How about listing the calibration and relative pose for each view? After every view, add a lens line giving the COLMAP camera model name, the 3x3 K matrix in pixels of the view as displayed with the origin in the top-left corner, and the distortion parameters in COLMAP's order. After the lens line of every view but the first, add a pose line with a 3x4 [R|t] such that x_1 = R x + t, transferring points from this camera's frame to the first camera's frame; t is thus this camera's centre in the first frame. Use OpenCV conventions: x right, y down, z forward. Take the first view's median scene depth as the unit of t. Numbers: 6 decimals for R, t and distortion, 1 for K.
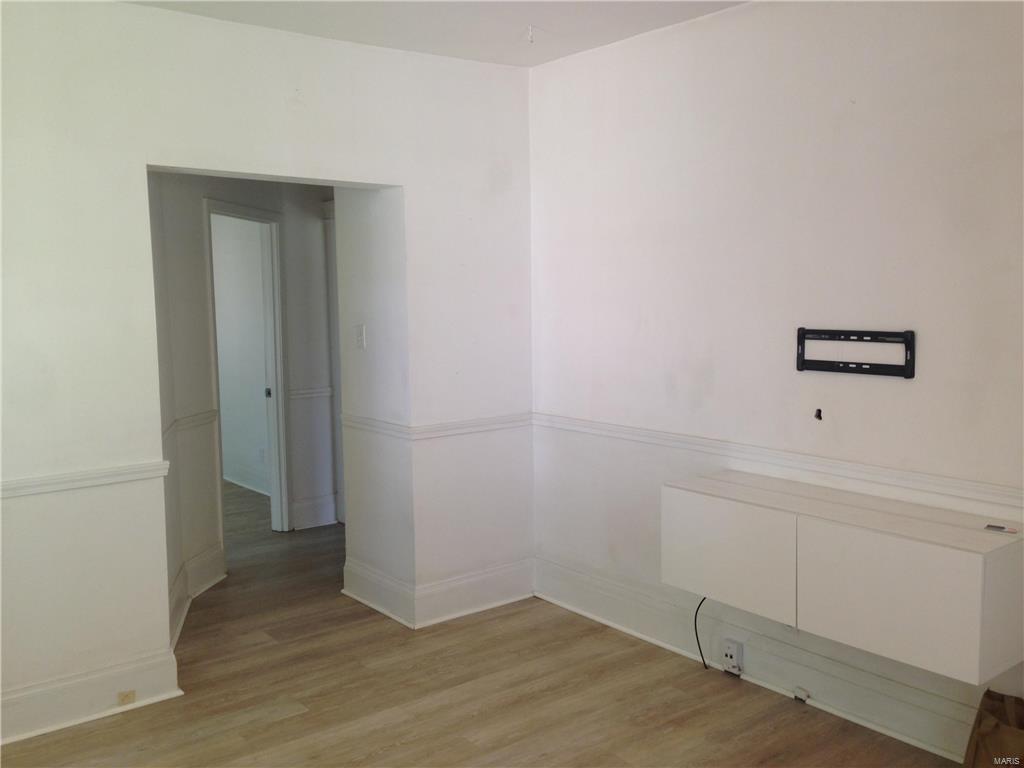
lens RADIAL K [[950.9, 0, 512.0], [0, 950.9, 384.0], [0, 0, 1]] dist [0.074493, -0.008894]
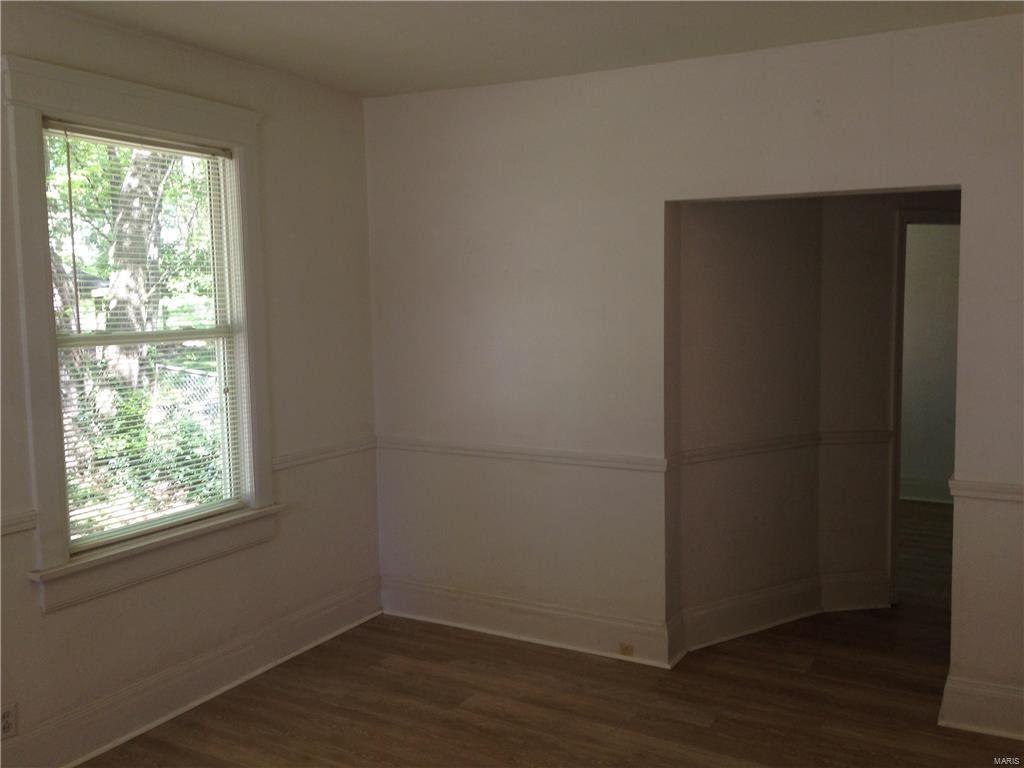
lens RADIAL K [[950.9, 0, 512.0], [0, 950.9, 384.0], [0, 0, 1]] dist [0.074493, -0.008894]
pose [[0.383062, 0.095737, -0.918748, 0.590610], [-0.094538, 0.993455, 0.064106, -0.063091], [0.918872, 0.062300, 0.389606, 0.383038]]
